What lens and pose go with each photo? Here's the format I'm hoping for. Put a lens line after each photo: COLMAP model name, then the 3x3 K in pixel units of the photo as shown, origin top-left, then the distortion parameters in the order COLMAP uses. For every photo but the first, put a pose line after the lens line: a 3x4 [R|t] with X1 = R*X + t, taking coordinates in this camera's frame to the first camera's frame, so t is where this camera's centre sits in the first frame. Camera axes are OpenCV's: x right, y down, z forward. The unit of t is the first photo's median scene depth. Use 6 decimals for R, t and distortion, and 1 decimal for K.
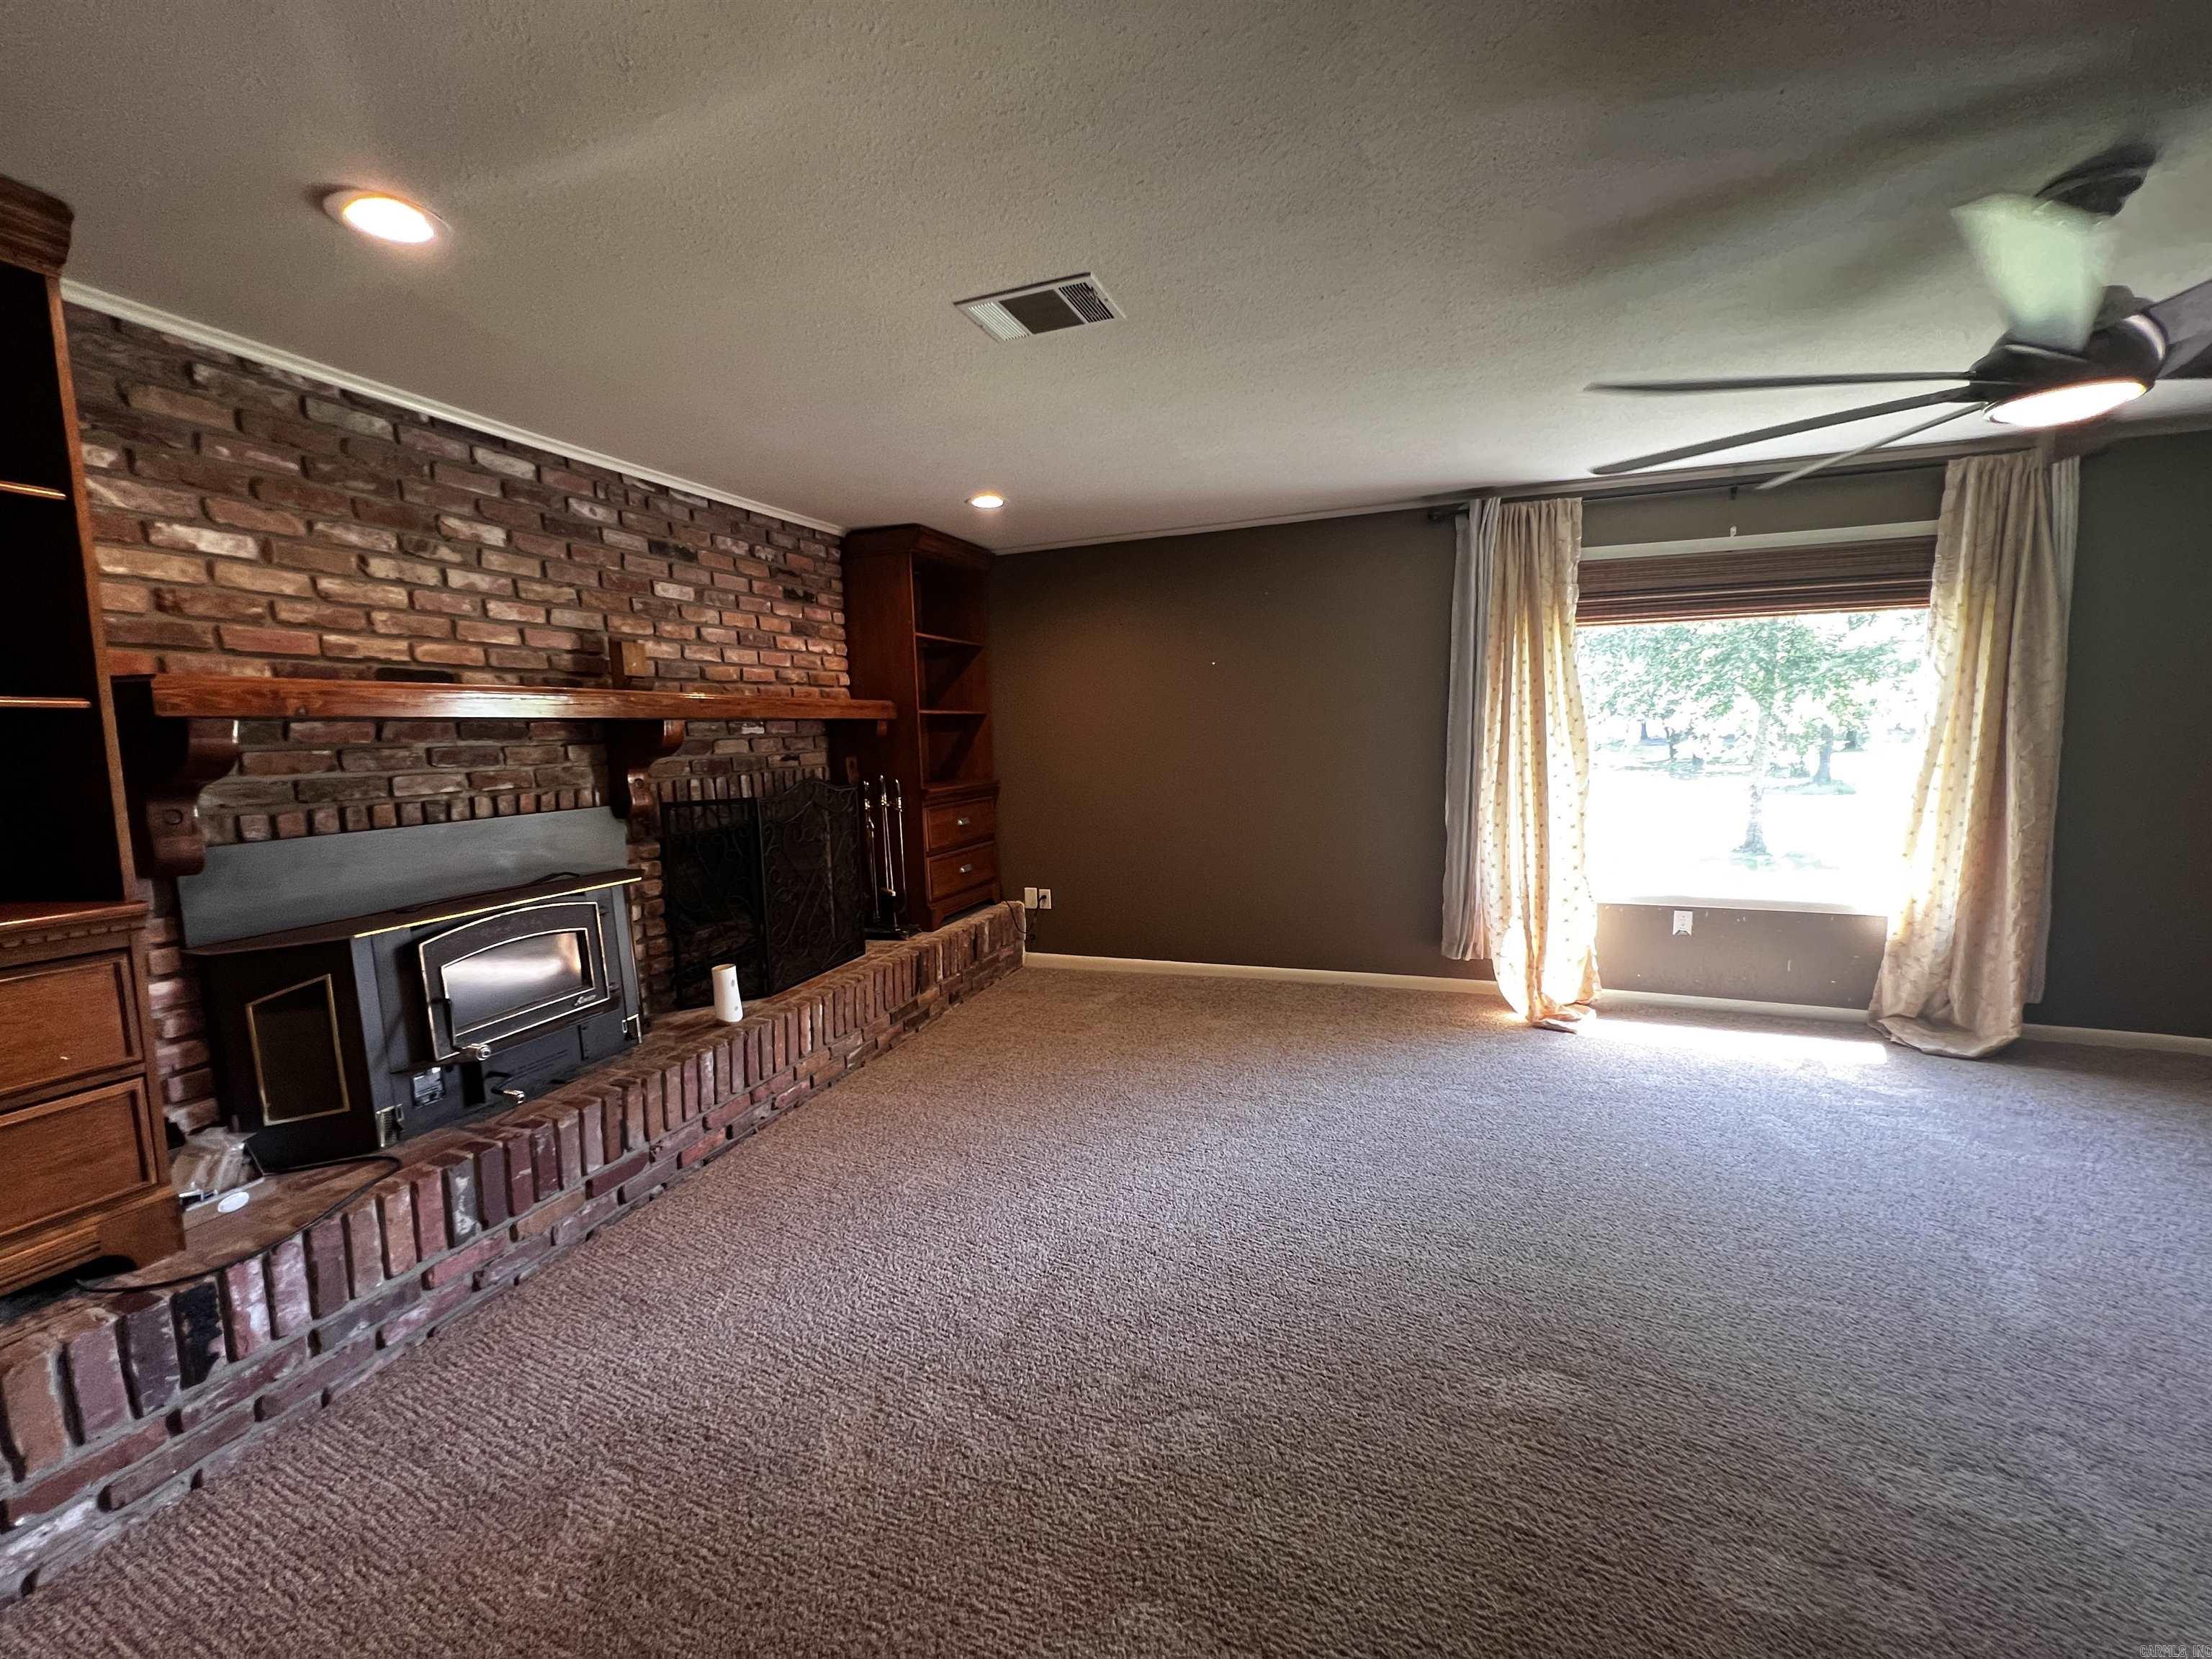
lens RADIAL K [[882.7, 0, 1103.0], [0, 882.7, 833.9], [0, 0, 1]] dist [-0.004538, 0.000474]
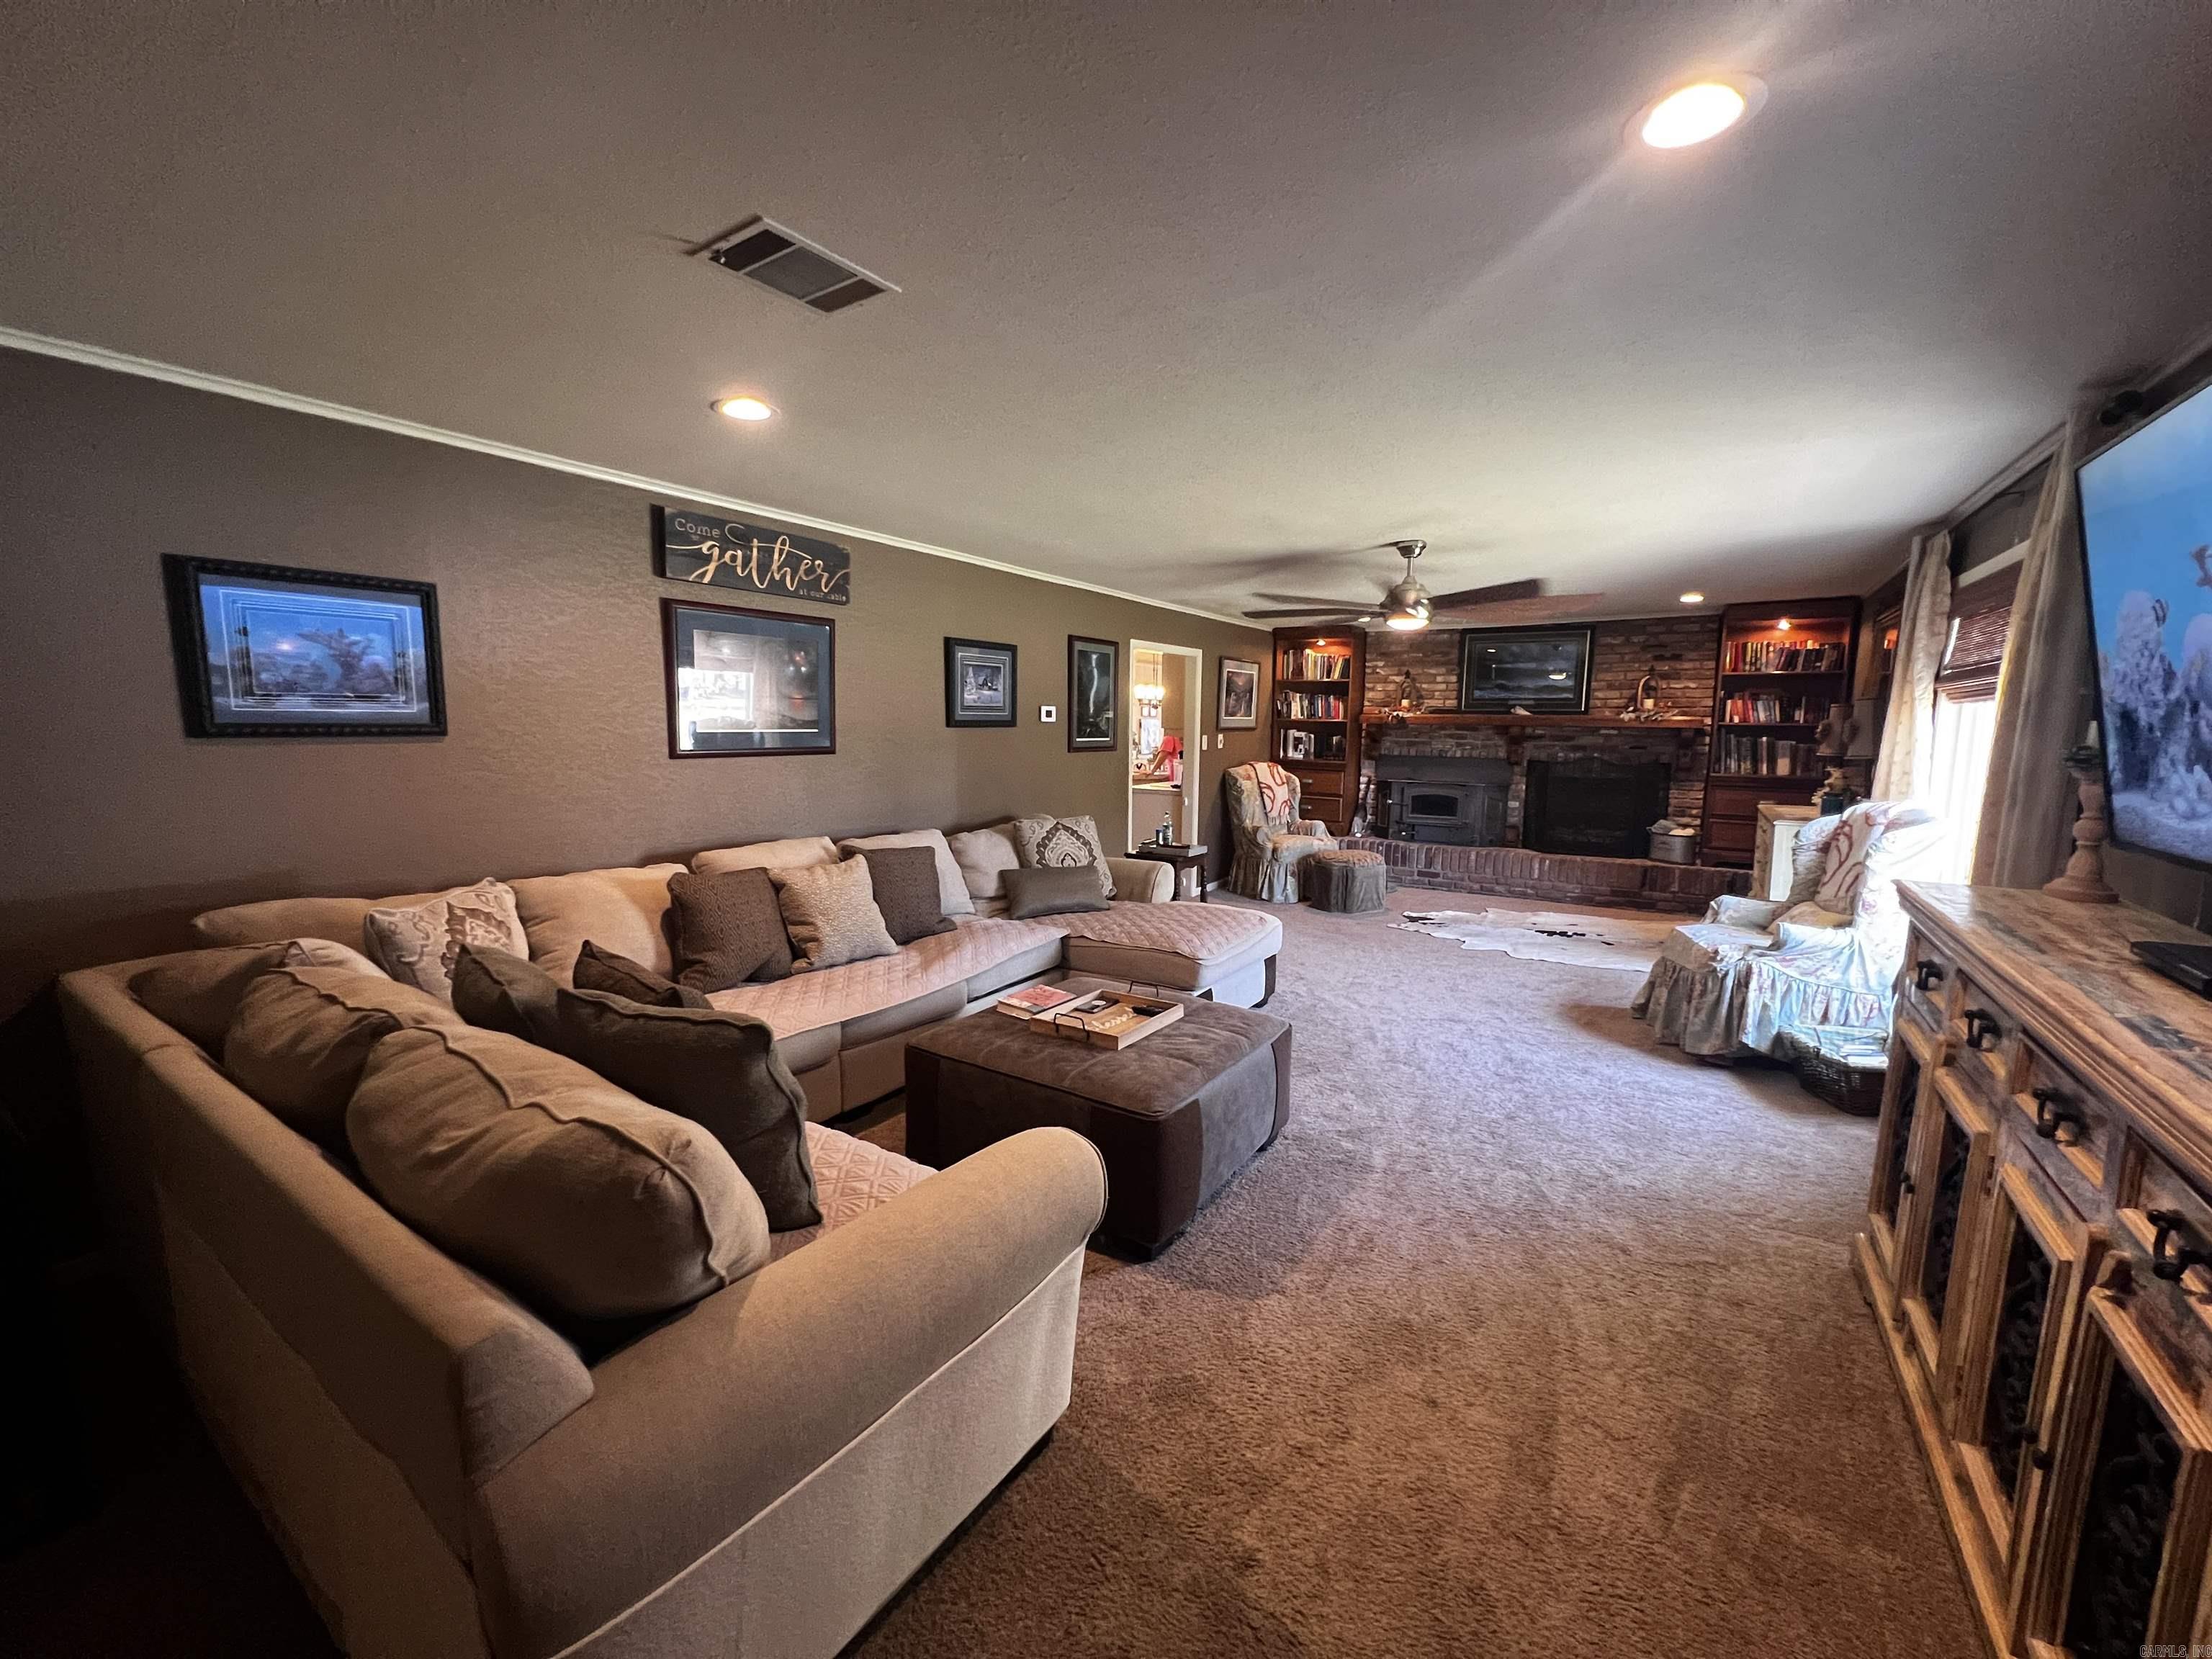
lens RADIAL K [[882.7, 0, 1101.9], [0, 882.7, 832.5], [0, 0, 1]] dist [-0.004538, 0.000474]
pose [[-0.235354, 0.144188, -0.961155, 1.804175], [-0.122952, 0.976572, 0.176608, -0.106009], [0.964101, 0.159742, -0.212112, 0.362419]]
